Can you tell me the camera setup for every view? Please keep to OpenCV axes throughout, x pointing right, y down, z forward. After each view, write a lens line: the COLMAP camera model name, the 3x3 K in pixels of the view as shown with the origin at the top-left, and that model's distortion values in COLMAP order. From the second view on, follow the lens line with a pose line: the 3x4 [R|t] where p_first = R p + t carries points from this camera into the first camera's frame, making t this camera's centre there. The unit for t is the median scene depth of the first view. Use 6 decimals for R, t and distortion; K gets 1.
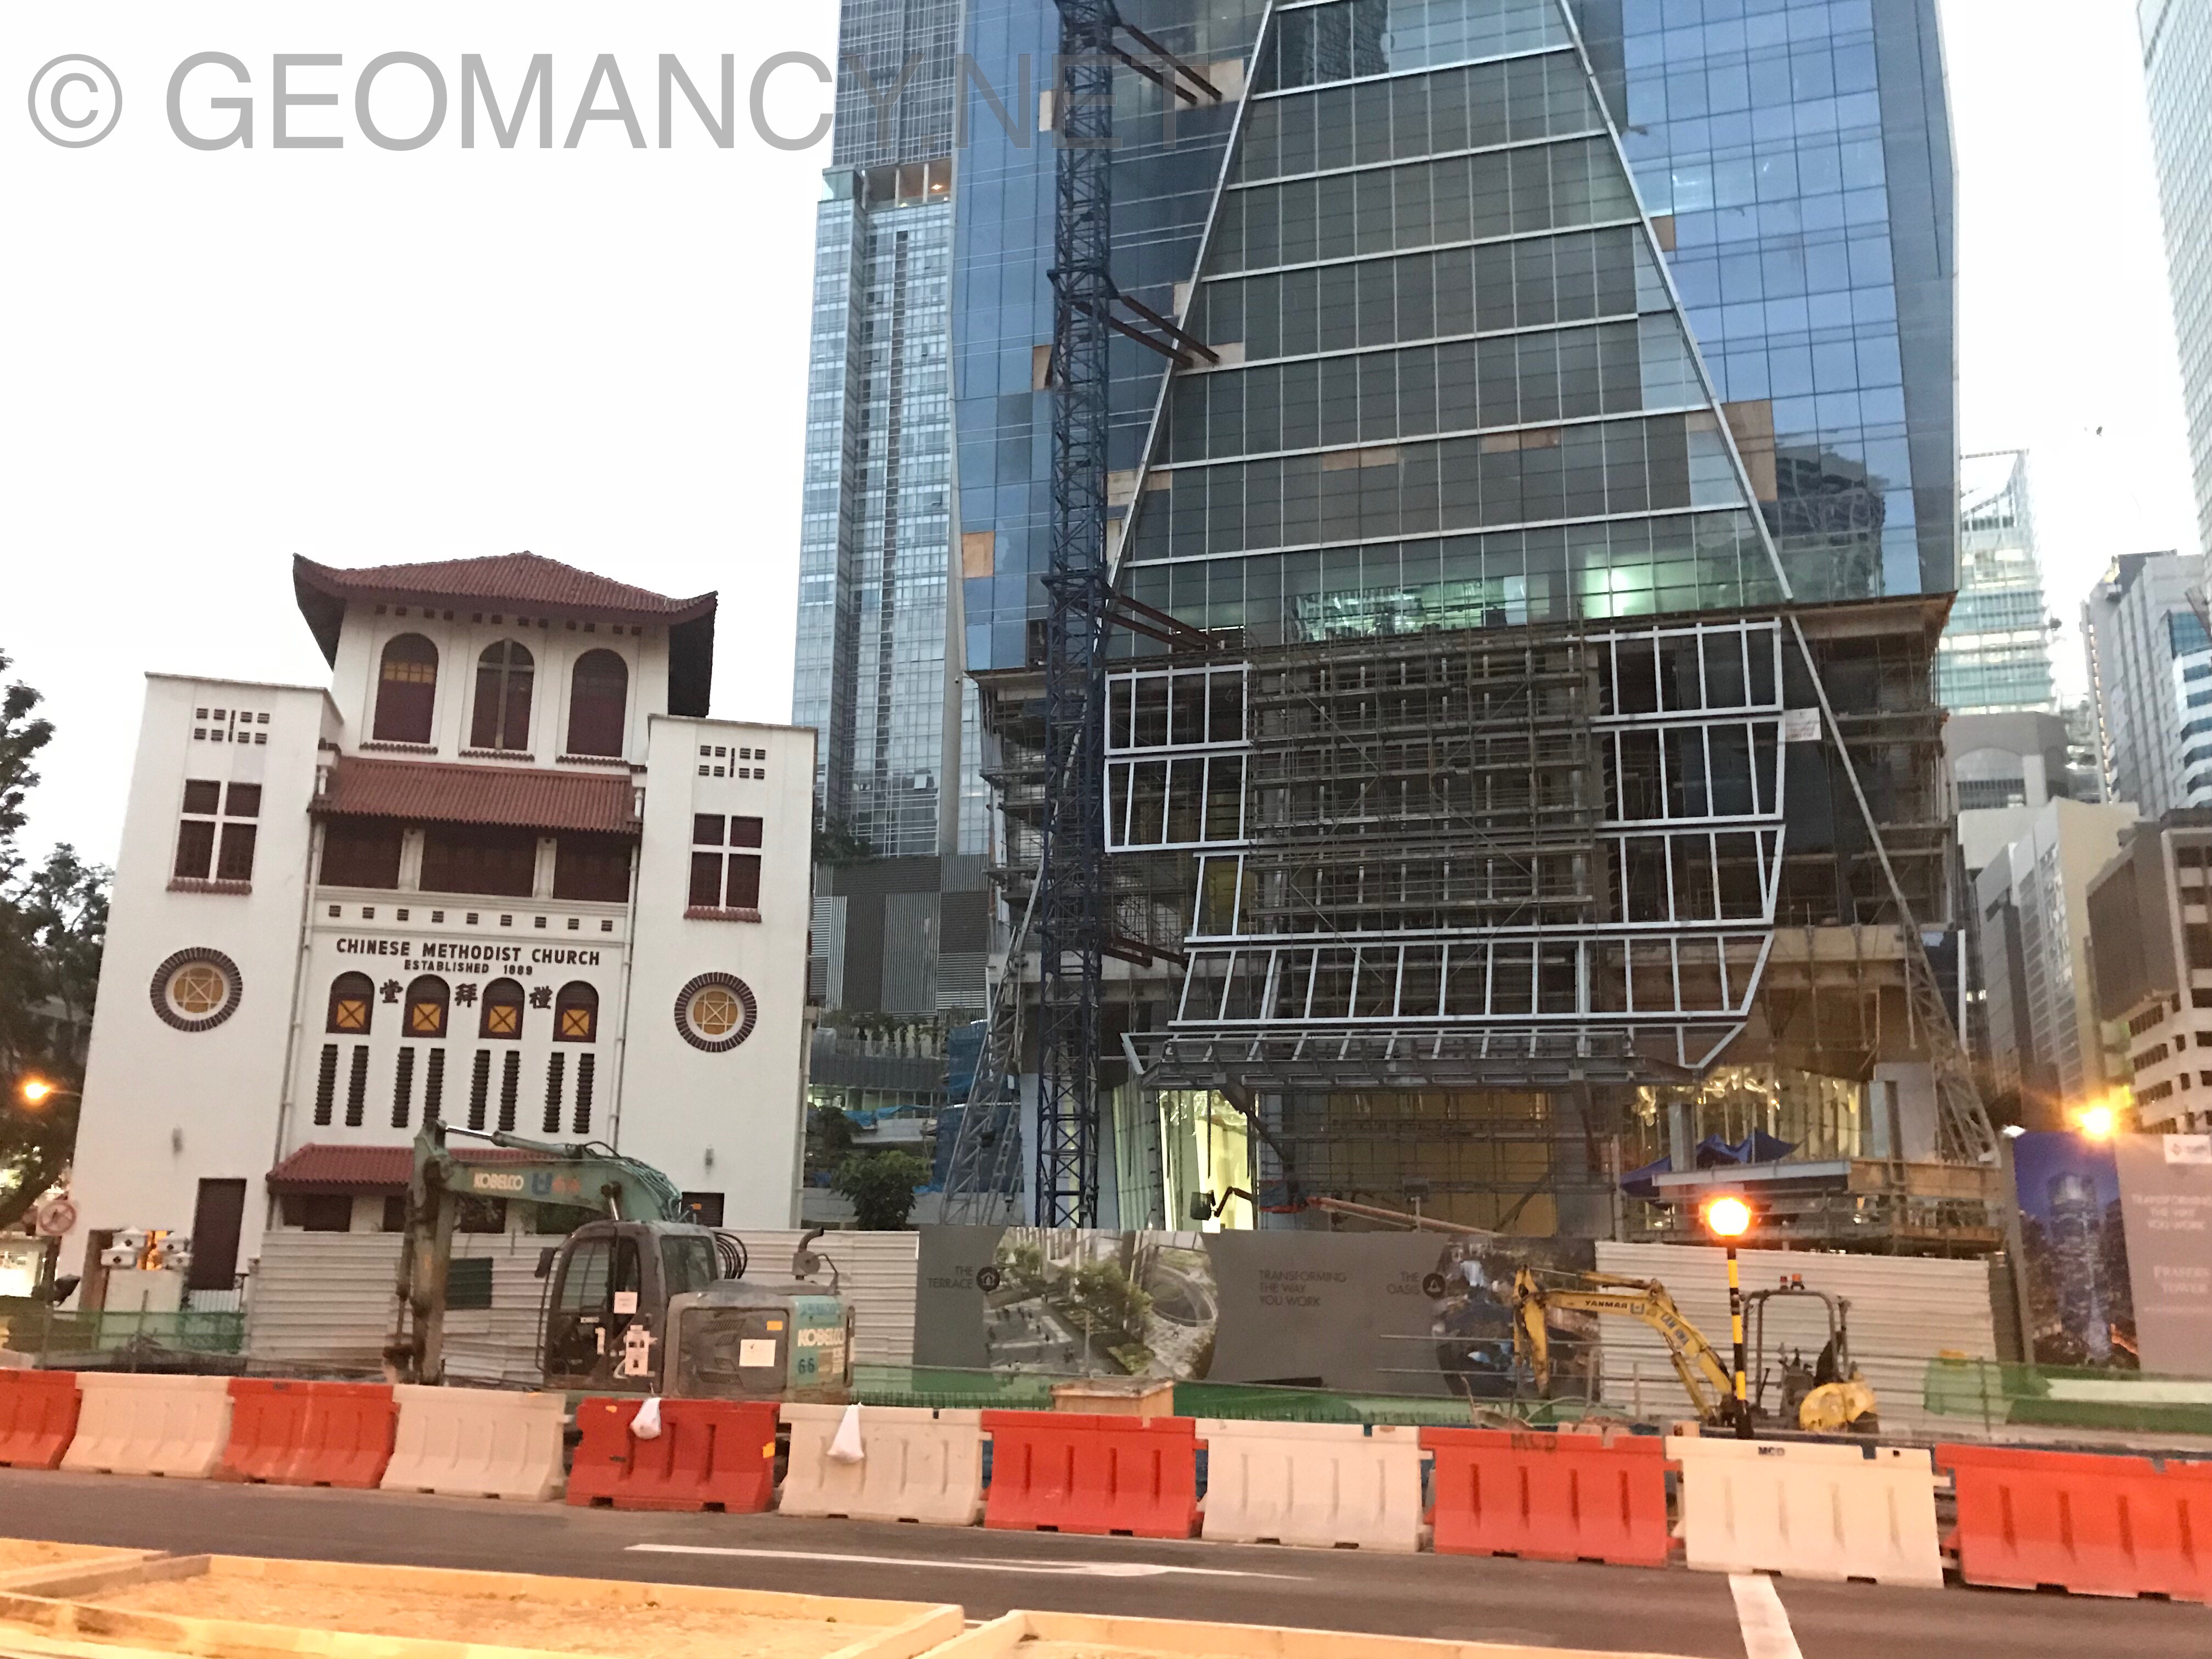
lens RADIAL K [[1937.2, 0, 1106.0], [0, 1937.2, 829.5], [0, 0, 1]] dist [0.223915, -0.802125]
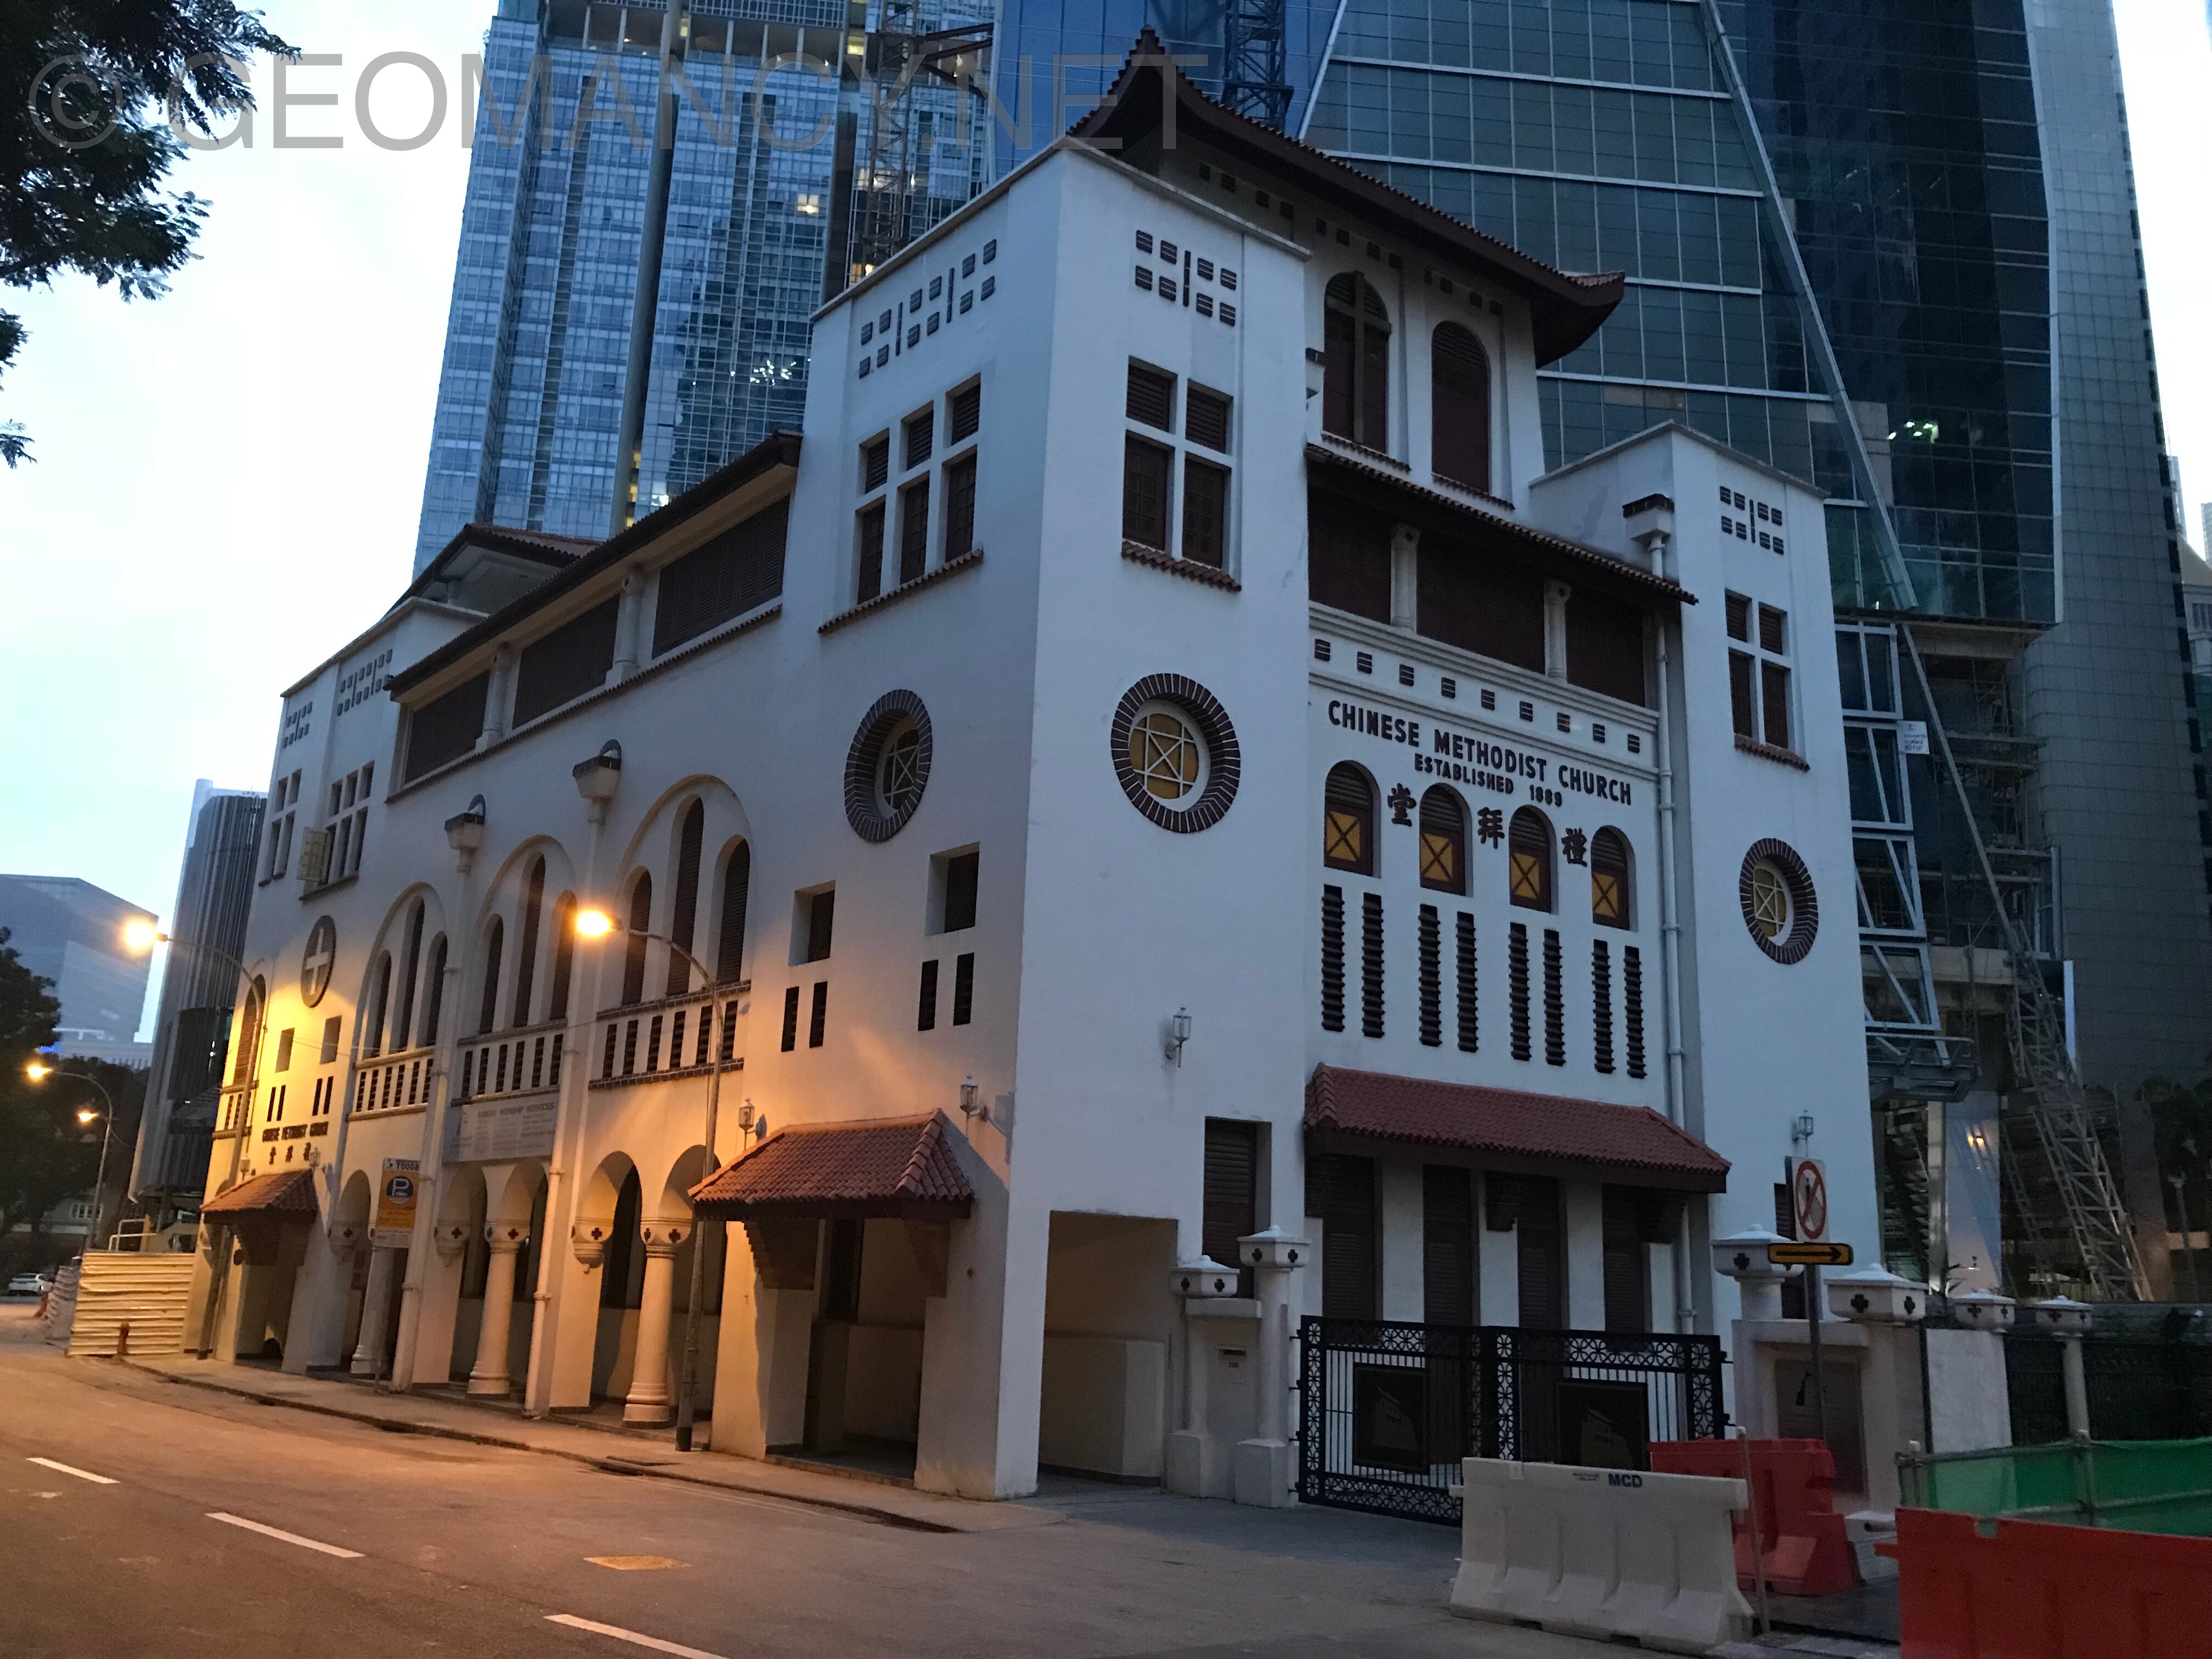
lens RADIAL K [[1864.4, 0, 1106.0], [0, 1864.4, 829.5], [0, 0, 1]] dist [0.001813, 0.049027]
pose [[0.924710, 0.112890, 0.363548, -0.619046], [-0.110580, 0.993494, -0.027235, 0.110349], [-0.364258, -0.015016, 0.931177, 0.517345]]
